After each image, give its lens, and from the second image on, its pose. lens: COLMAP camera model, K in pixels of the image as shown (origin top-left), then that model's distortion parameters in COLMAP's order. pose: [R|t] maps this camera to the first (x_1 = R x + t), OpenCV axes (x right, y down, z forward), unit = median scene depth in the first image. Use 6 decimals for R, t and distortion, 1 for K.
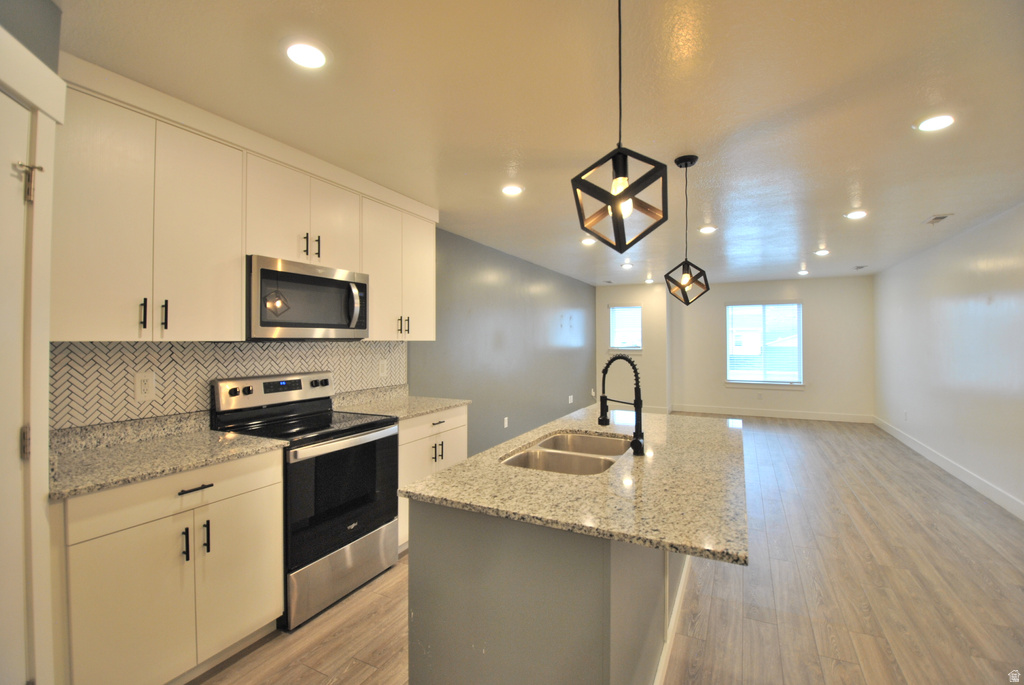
lens RADIAL K [[449.1, 0, 509.5], [0, 449.1, 336.6], [0, 0, 1]] dist [0.000895, -0.002757]
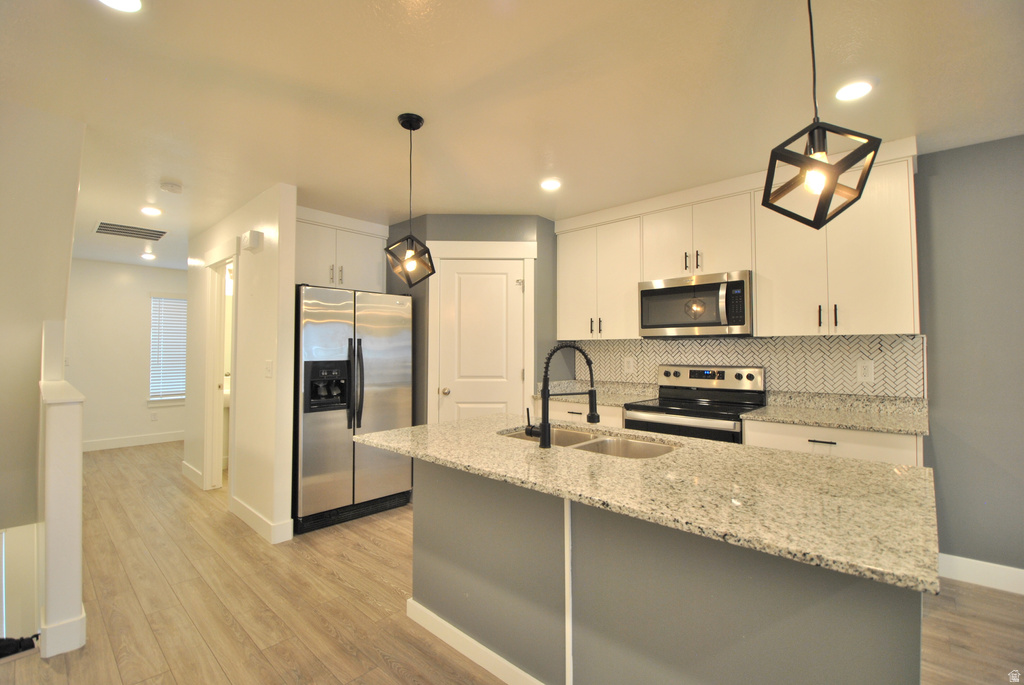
lens RADIAL K [[449.1, 0, 503.0], [0, 449.1, 337.8], [0, 0, 1]] dist [0.000895, -0.002757]
pose [[-0.265724, -0.020410, -0.963833, 1.008986], [0.010475, 0.999656, -0.024056, 0.037947], [0.963992, -0.016488, -0.265418, 0.941026]]
